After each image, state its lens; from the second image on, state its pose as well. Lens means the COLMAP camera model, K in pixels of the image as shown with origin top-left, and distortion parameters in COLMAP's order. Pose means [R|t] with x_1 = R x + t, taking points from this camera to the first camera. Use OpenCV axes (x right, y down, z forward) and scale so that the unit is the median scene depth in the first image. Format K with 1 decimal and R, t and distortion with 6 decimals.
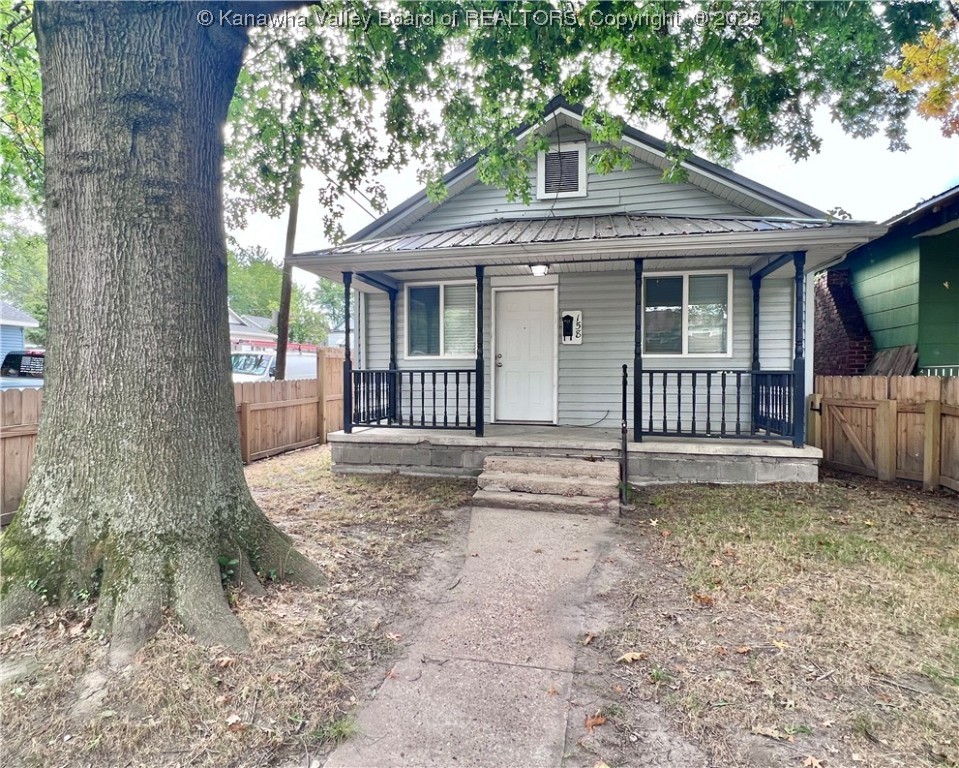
lens RADIAL K [[550.4, 0, 479.4], [0, 550.4, 382.3], [0, 0, 1]] dist [0.000165, 0.000128]
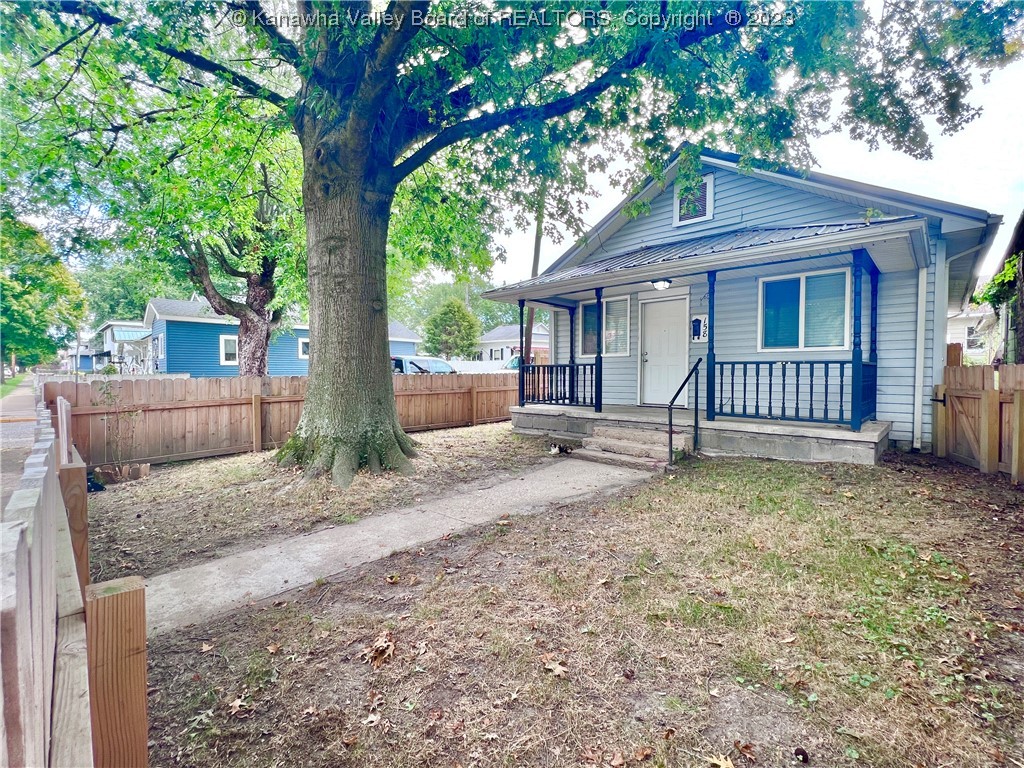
lens RADIAL K [[446.0, 0, 512.0], [0, 446.0, 378.9], [0, 0, 1]] dist [0.002391, 0.000039]
pose [[0.874650, 0.005734, -0.484721, 0.354610], [-0.004960, 0.999984, 0.002881, 0.013458], [0.484730, -0.000116, 0.874664, -0.082262]]
